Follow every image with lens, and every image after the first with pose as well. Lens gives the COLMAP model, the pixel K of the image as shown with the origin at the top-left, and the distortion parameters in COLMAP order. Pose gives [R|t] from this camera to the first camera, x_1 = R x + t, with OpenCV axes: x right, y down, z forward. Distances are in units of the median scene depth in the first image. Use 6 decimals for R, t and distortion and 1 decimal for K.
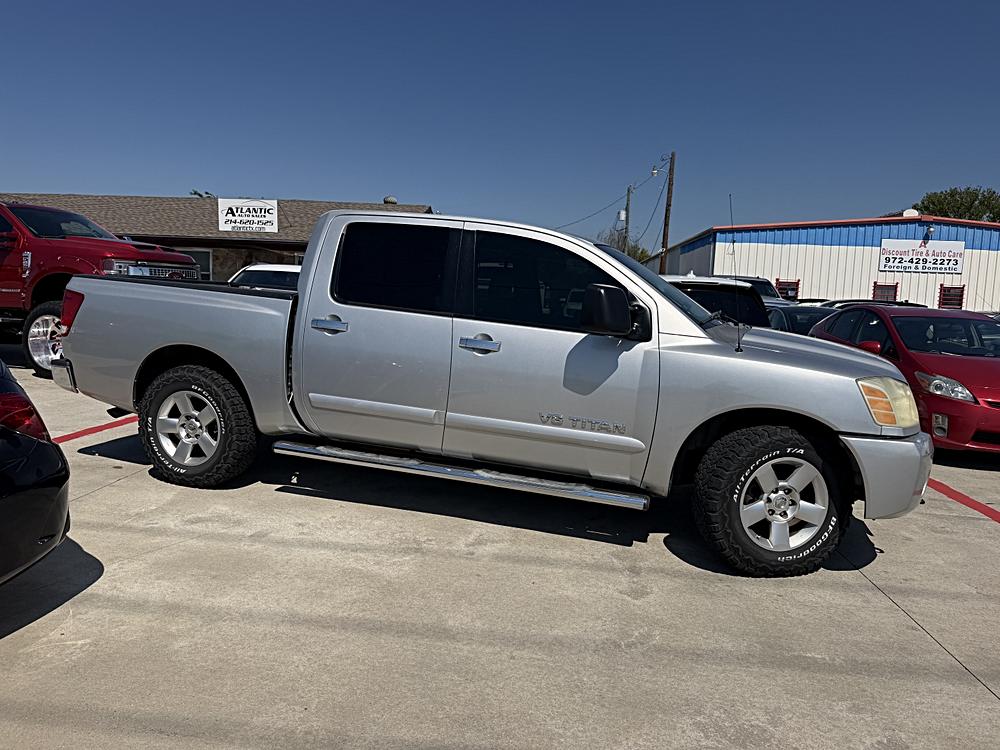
lens RADIAL K [[707.8, 0, 493.1], [0, 707.8, 376.9], [0, 0, 1]] dist [0.039443, -0.058108]
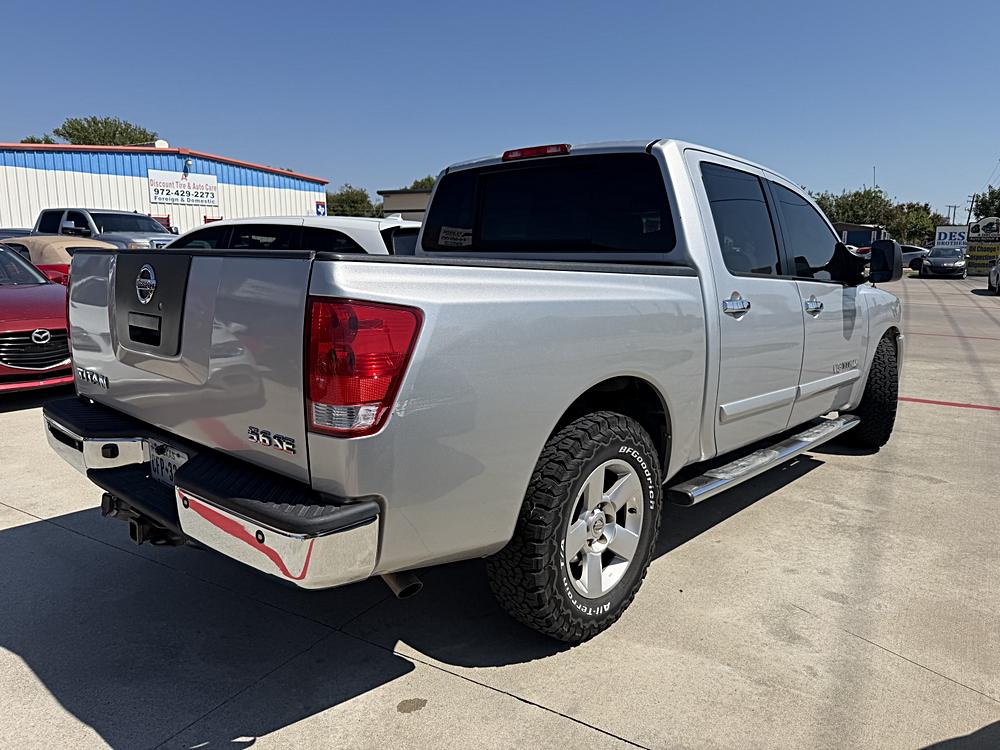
lens RADIAL K [[707.8, 0, 493.6], [0, 707.8, 373.6], [0, 0, 1]] dist [0.039443, -0.058108]
pose [[0.432405, -0.199995, 0.879220, -1.062552], [0.117127, 0.979288, 0.165153, -0.164968], [-0.894040, 0.031568, 0.446874, 0.962729]]
